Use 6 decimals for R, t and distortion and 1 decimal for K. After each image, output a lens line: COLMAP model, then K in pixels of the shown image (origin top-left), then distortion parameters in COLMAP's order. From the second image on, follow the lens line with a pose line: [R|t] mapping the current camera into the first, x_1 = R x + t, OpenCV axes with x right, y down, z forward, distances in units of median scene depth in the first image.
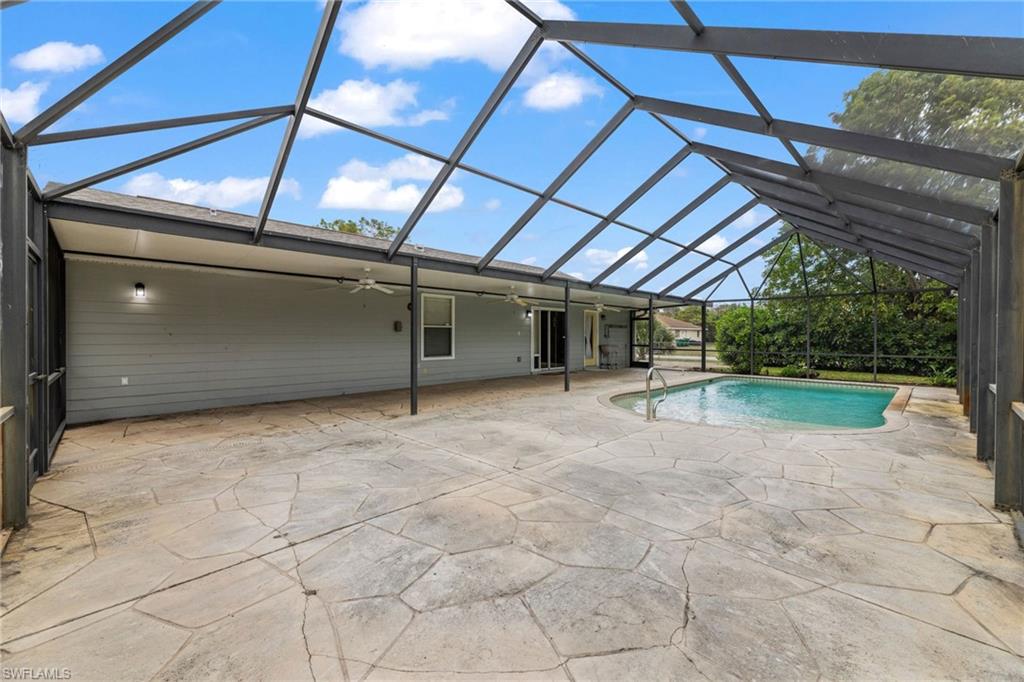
lens RADIAL K [[412.5, 0, 512.6], [0, 412.5, 337.9], [0, 0, 1]] dist [0.001043, 0.000463]
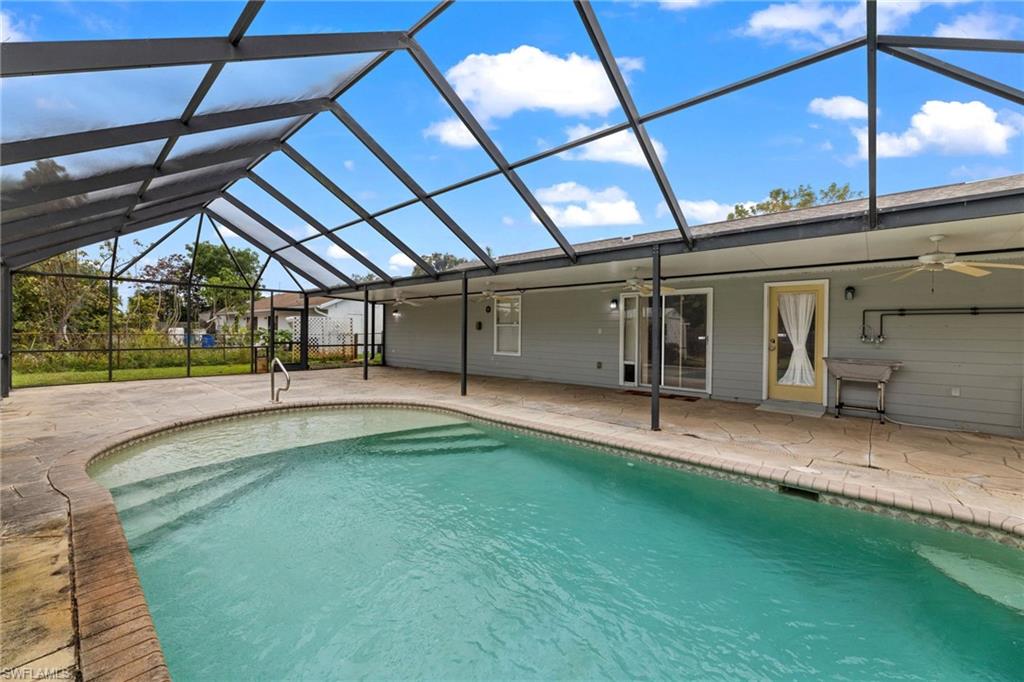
lens RADIAL K [[412.5, 0, 505.6], [0, 412.5, 337.2], [0, 0, 1]] dist [0.001043, 0.000463]
pose [[0.044069, 0.010119, -0.998977, 0.734860], [-0.012852, 0.999872, 0.009561, -0.004268], [0.998946, 0.012418, 0.044193, 0.751807]]
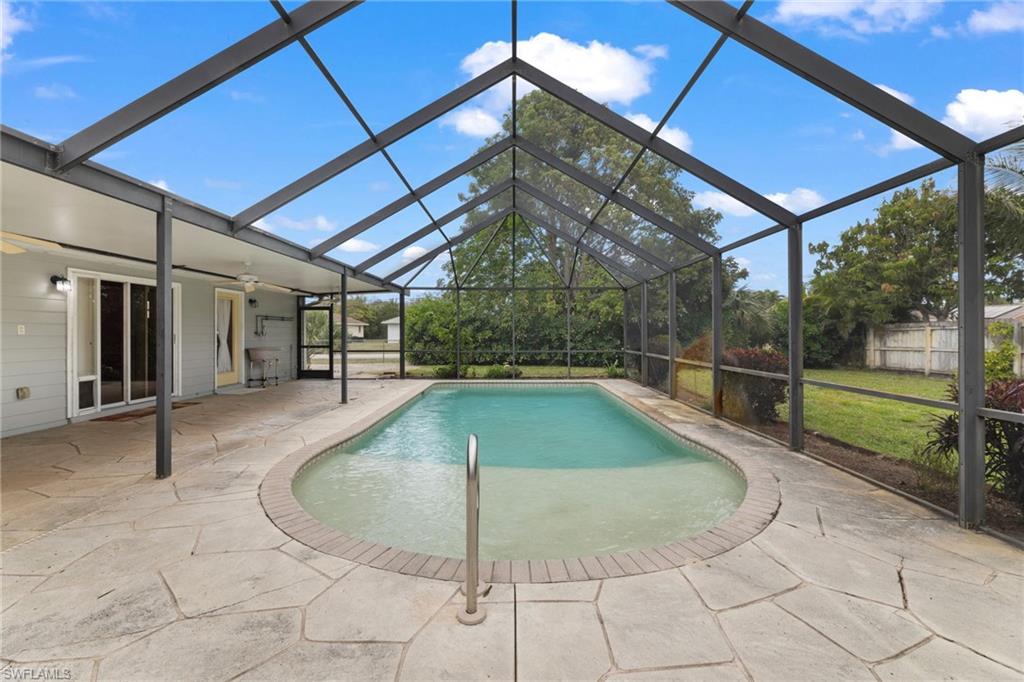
lens RADIAL K [[412.5, 0, 512.6], [0, 412.5, 331.3], [0, 0, 1]] dist [0.001043, 0.000463]
pose [[0.699941, -0.004237, 0.714188, 0.060763], [0.006414, 0.999979, -0.000354, -0.005965], [-0.714172, 0.004828, 0.699954, 0.346385]]
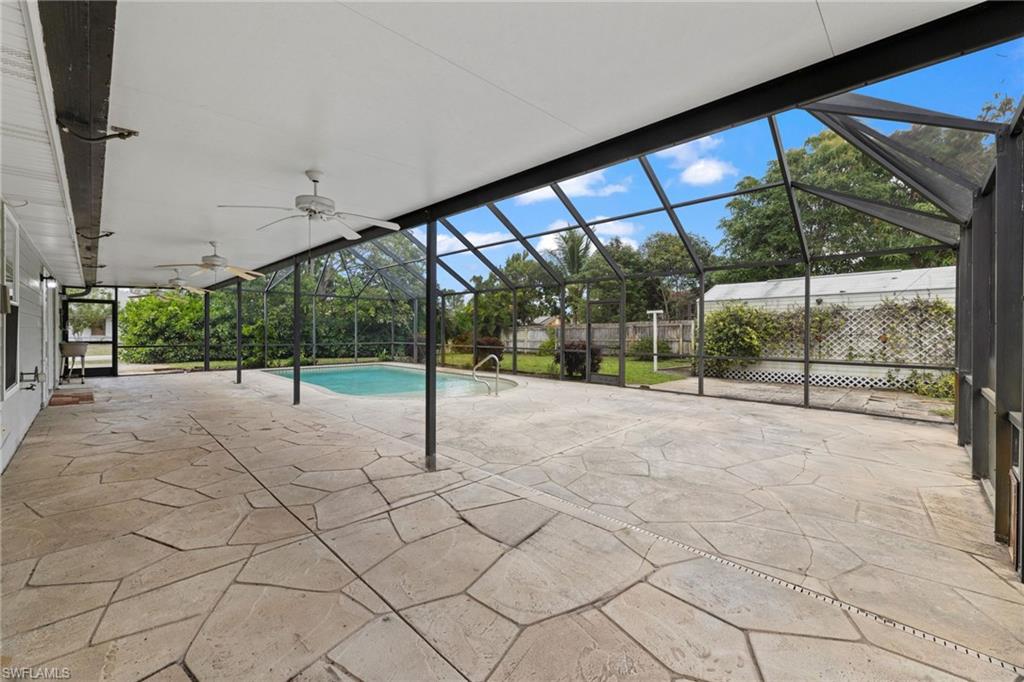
lens RADIAL K [[412.5, 0, 511.9], [0, 412.5, 334.7], [0, 0, 1]] dist [0.001043, 0.000463]
pose [[-0.028903, -0.011360, 0.999518, -0.443486], [-0.003033, 0.999932, 0.011277, -0.003663], [-0.999578, -0.002706, -0.028935, 0.453510]]
